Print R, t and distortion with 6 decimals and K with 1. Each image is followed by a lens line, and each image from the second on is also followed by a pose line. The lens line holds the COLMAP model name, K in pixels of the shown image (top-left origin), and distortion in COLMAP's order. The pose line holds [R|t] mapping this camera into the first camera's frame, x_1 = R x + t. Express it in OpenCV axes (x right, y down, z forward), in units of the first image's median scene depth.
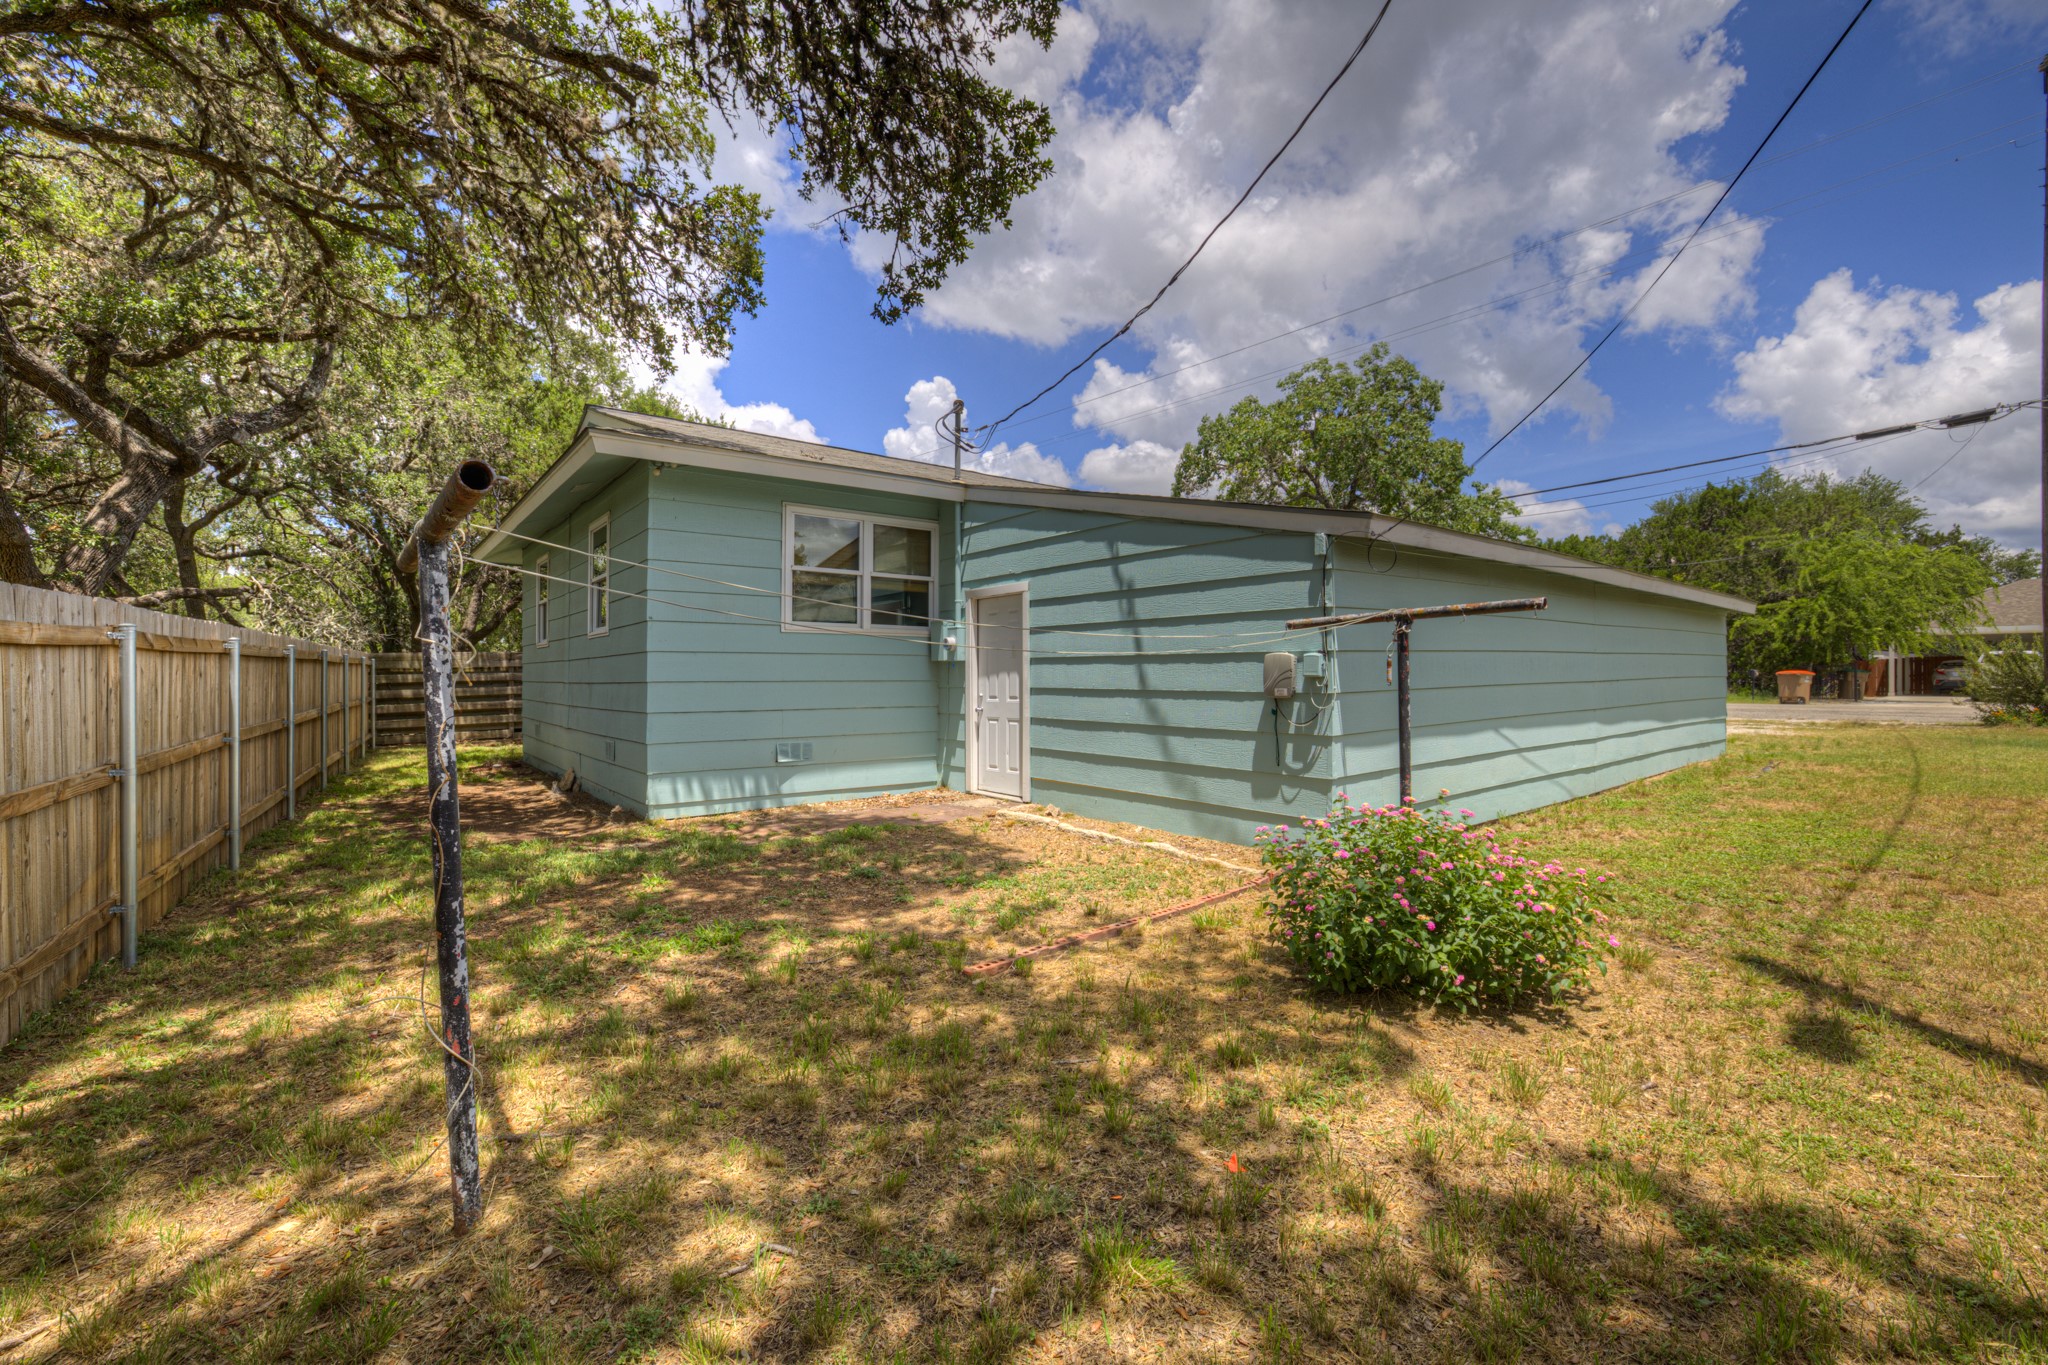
lens RADIAL K [[900.3, 0, 1016.6], [0, 900.3, 703.4], [0, 0, 1]] dist [-0.048496, 0.013847]
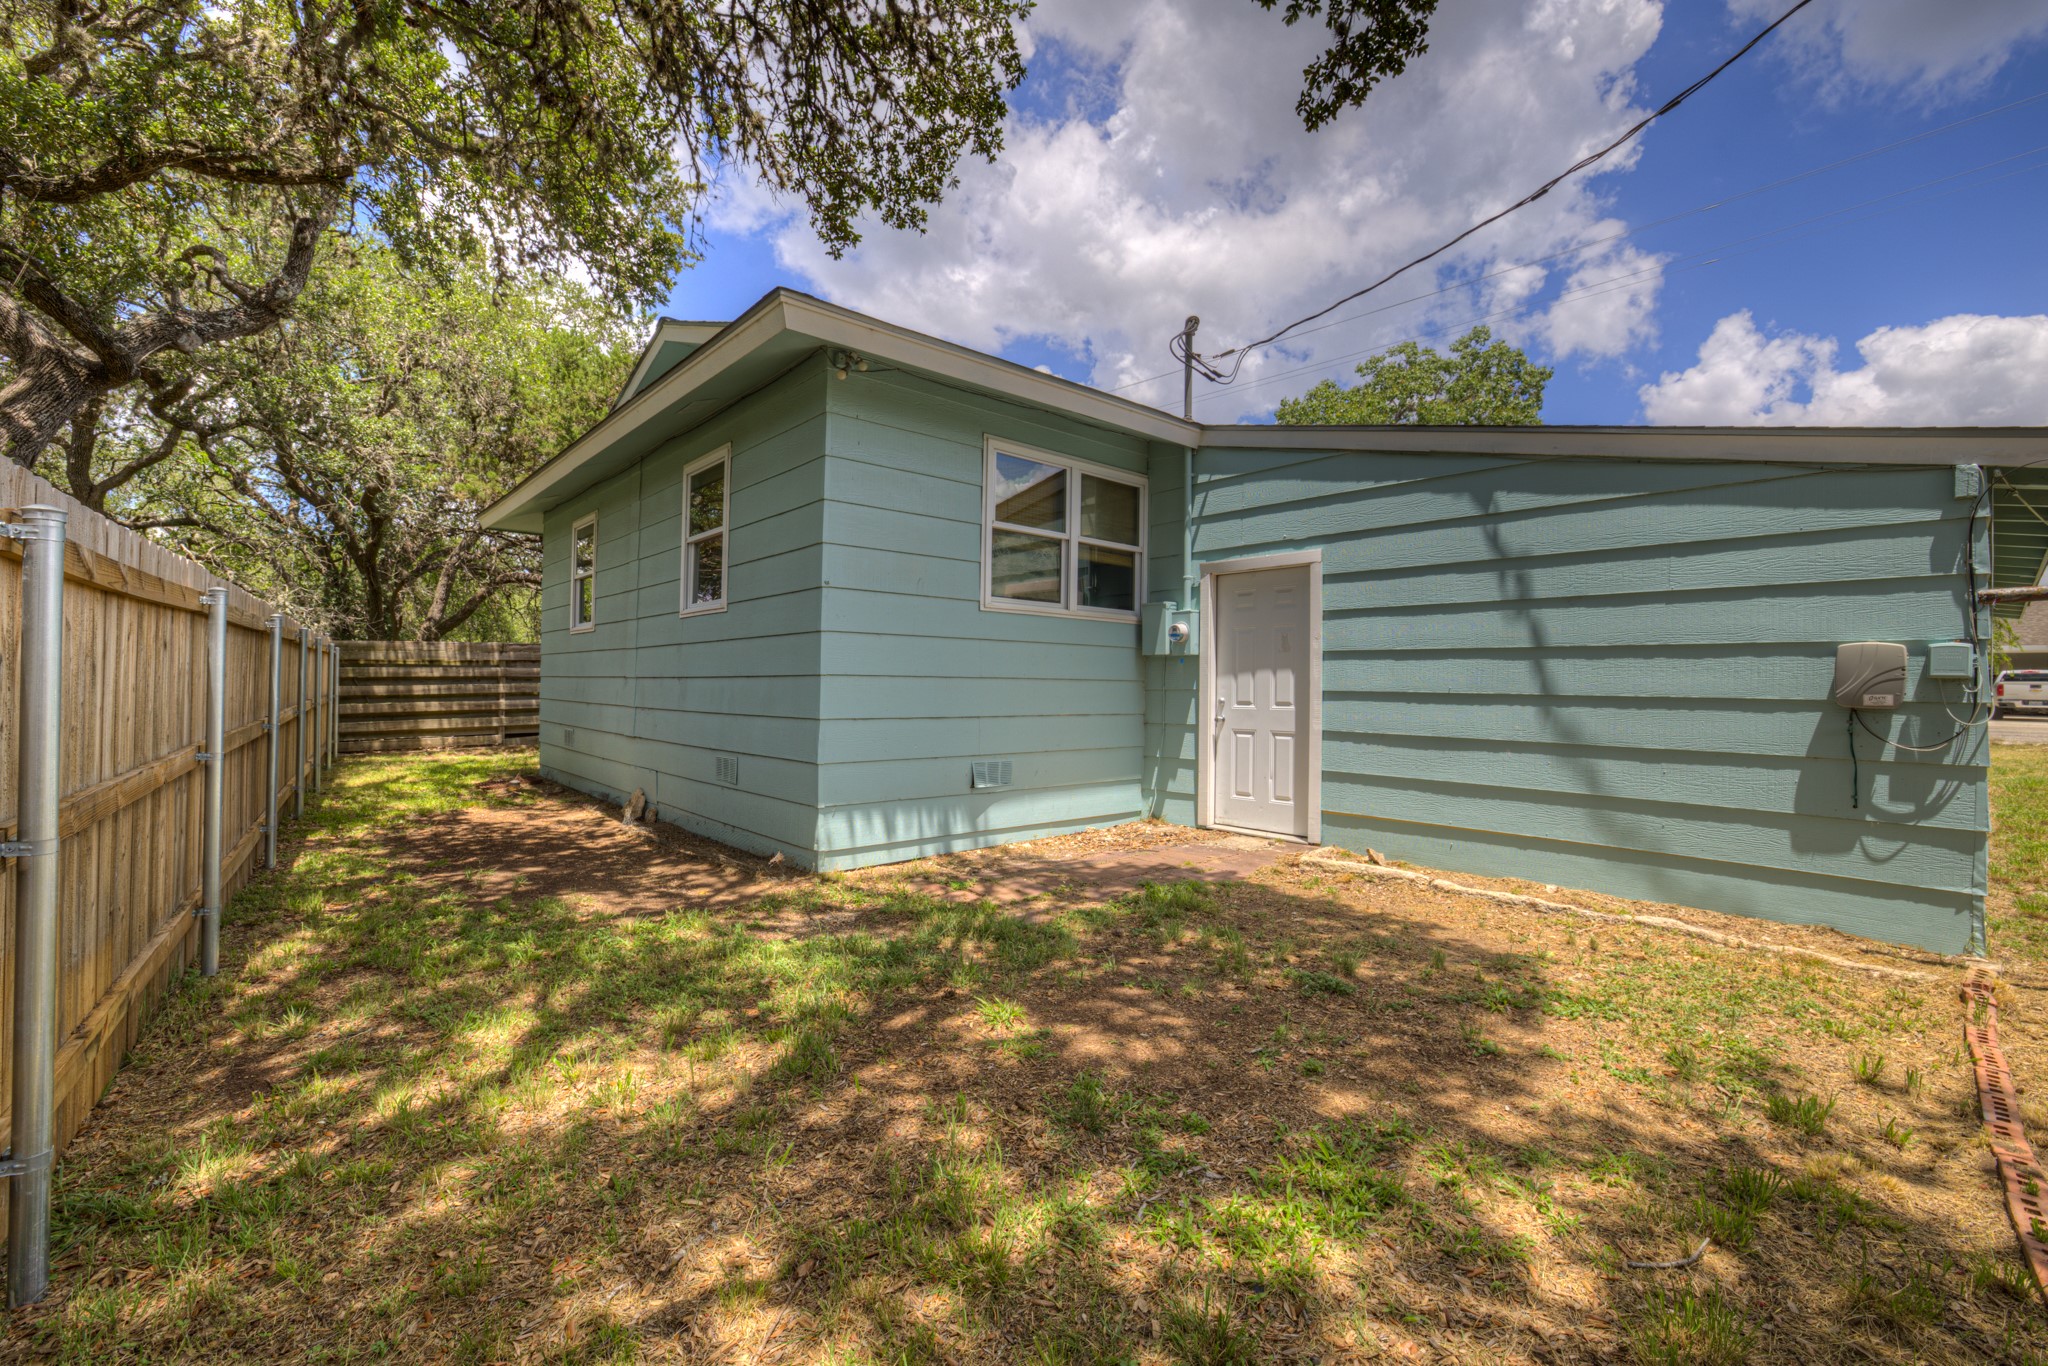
lens RADIAL K [[900.3, 0, 1016.6], [0, 900.3, 703.9], [0, 0, 1]] dist [-0.048496, 0.013847]
pose [[0.997994, 0.012161, 0.062126, -0.281041], [-0.011695, 0.999901, -0.007857, 0.002185], [-0.062215, 0.007115, 0.998037, 0.269104]]
